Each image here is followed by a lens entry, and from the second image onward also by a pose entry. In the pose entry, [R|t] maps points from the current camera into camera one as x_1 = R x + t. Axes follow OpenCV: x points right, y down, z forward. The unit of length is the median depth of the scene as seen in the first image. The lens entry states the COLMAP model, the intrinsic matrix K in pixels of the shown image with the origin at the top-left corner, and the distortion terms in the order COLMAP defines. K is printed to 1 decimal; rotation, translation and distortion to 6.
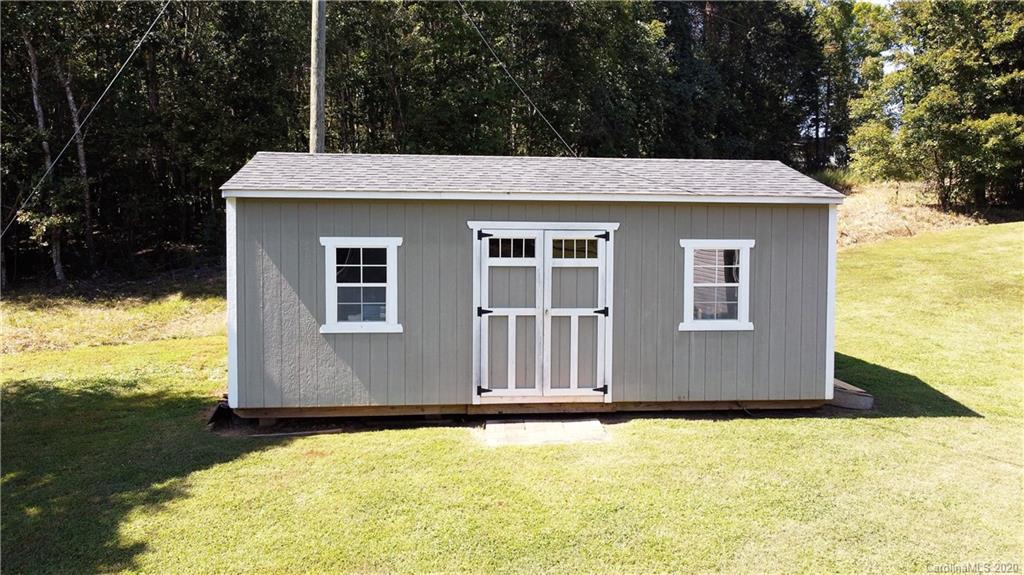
lens RADIAL K [[775.2, 0, 512.0], [0, 775.2, 285.6], [0, 0, 1]] dist [0.001936, -0.006806]
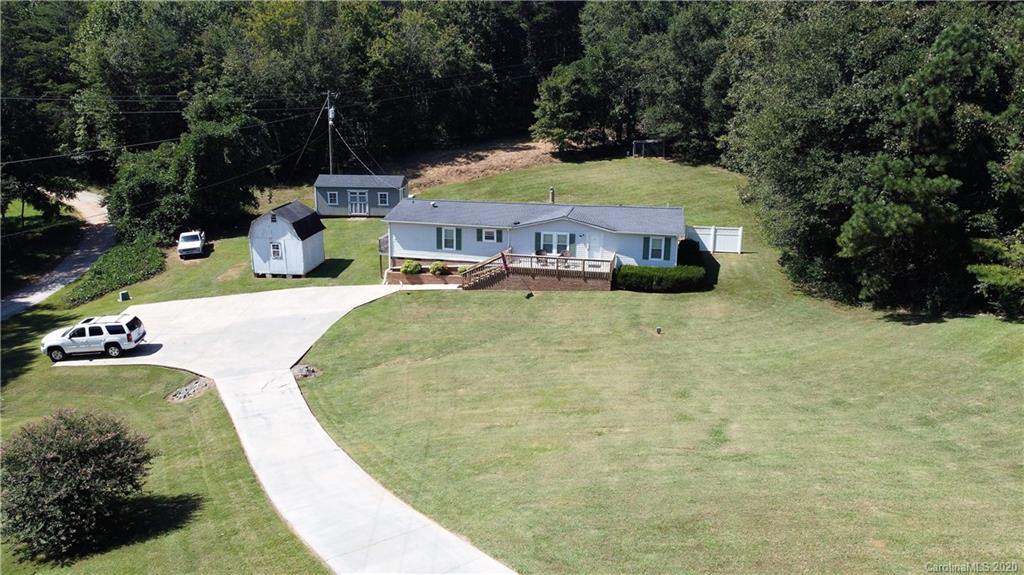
lens RADIAL K [[775.2, 0, 515.1], [0, 775.2, 285.3], [0, 0, 1]] dist [0.001936, -0.006806]
pose [[0.989607, 0.036007, -0.139221, 2.471347], [-0.004102, 0.974819, 0.222961, -0.812798], [0.143743, -0.220072, 0.964835, -5.787795]]
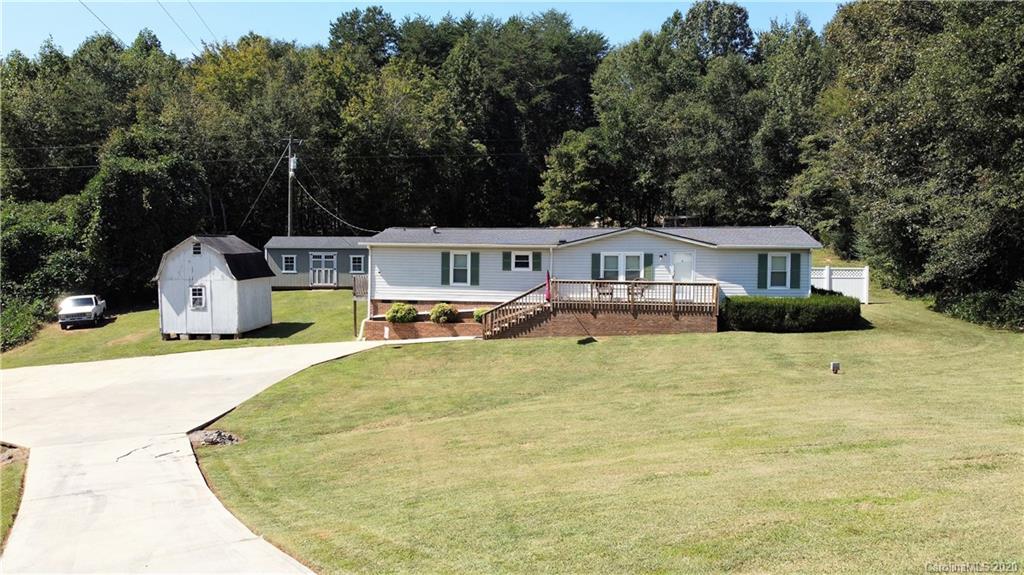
lens RADIAL K [[775.2, 0, 514.7], [0, 775.2, 286.5], [0, 0, 1]] dist [0.001936, -0.006806]
pose [[0.995263, 0.000166, -0.097218, 1.861597], [0.000155, 0.999995, 0.003300, 0.136719], [0.097218, -0.003300, 0.995258, -4.152197]]
